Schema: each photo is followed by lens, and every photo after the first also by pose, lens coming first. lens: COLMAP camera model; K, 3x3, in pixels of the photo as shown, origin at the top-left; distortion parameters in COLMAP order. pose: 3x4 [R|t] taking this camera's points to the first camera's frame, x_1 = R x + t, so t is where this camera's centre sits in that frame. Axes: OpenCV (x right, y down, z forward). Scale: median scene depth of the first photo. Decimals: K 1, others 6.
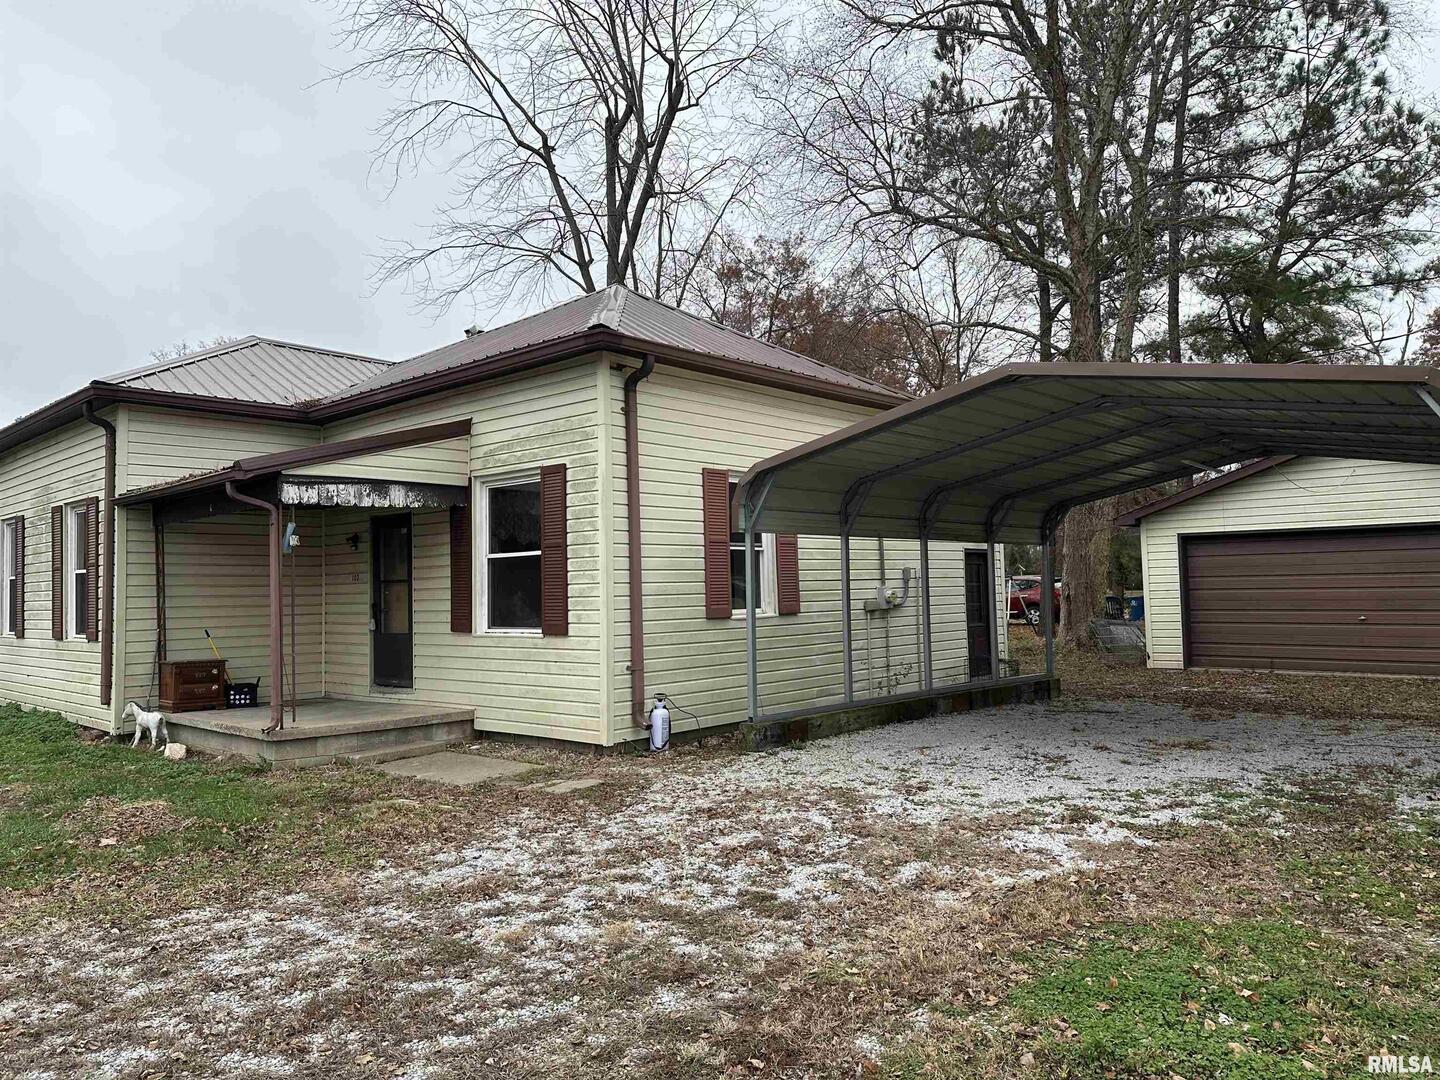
lens RADIAL K [[1006.2, 0, 721.8], [0, 1006.2, 529.9], [0, 0, 1]] dist [0.065756, -0.070177]
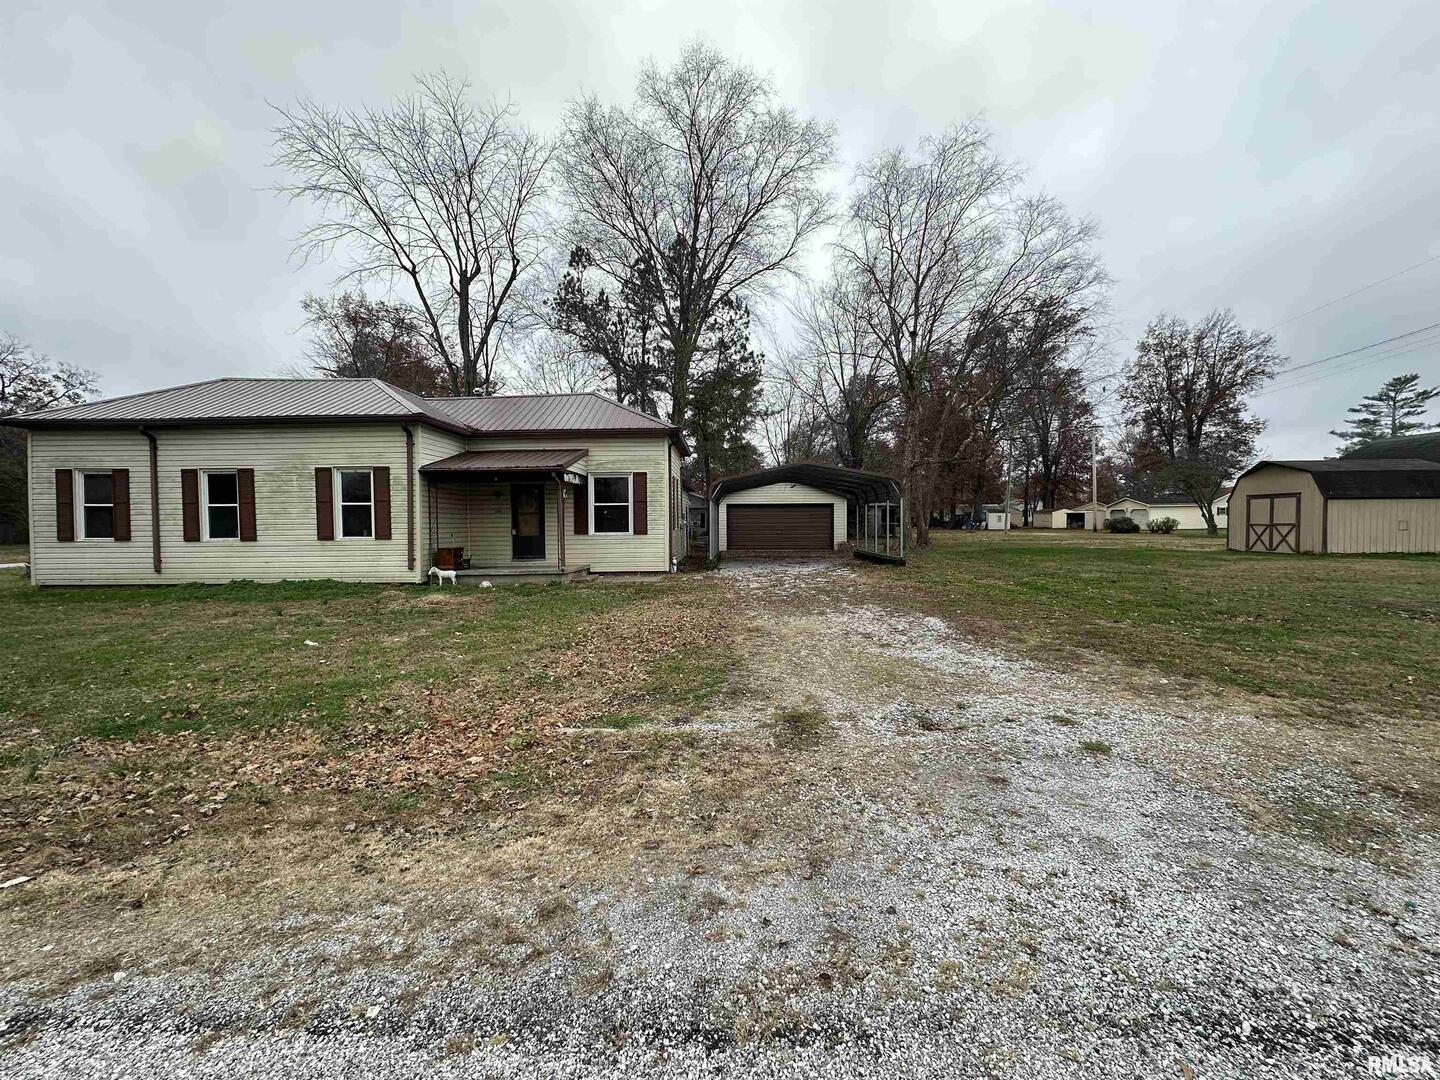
lens RADIAL K [[572.8, 0, 718.5], [0, 572.8, 539.8], [0, 0, 1]] dist [-0.002127, 0.002090]
pose [[0.747525, -0.004572, 0.664218, -0.888816], [-0.047466, 0.997052, 0.060282, 0.011678], [-0.662536, -0.076591, 0.745104, -0.269829]]
